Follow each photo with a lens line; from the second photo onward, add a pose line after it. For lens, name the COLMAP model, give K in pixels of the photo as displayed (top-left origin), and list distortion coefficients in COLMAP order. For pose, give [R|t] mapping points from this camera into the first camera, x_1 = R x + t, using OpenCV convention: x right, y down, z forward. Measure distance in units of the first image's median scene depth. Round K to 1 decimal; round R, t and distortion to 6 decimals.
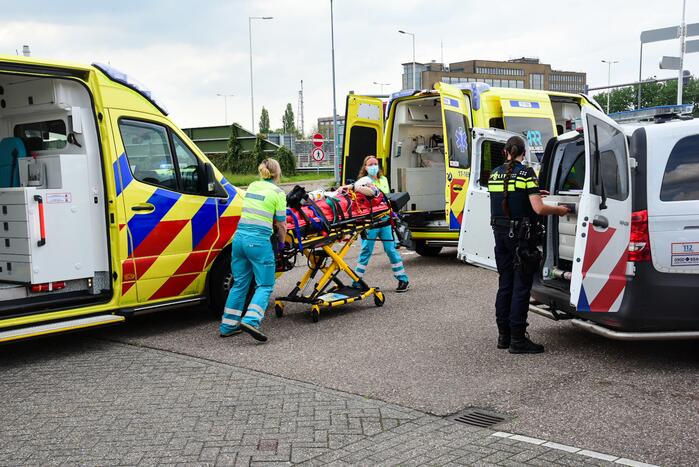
lens RADIAL K [[872.0, 0, 343.9], [0, 872.0, 243.8], [0, 0, 1]] dist [0.213429, 0.000000]
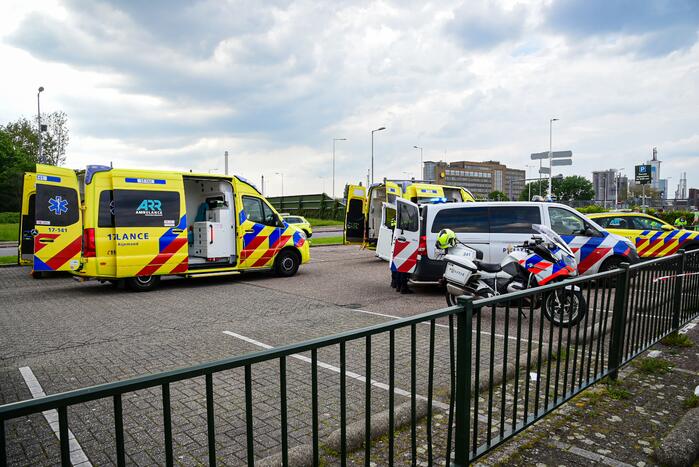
lens RADIAL K [[507.4, 0, 343.2], [0, 507.4, 239.0], [0, 0, 1]] dist [-0.035591, 0.010520]
pose [[0.993800, 0.032663, -0.106272, 0.194073], [-0.037434, 0.998364, -0.043213, 0.036059], [0.104687, 0.046923, 0.993398, -0.419024]]
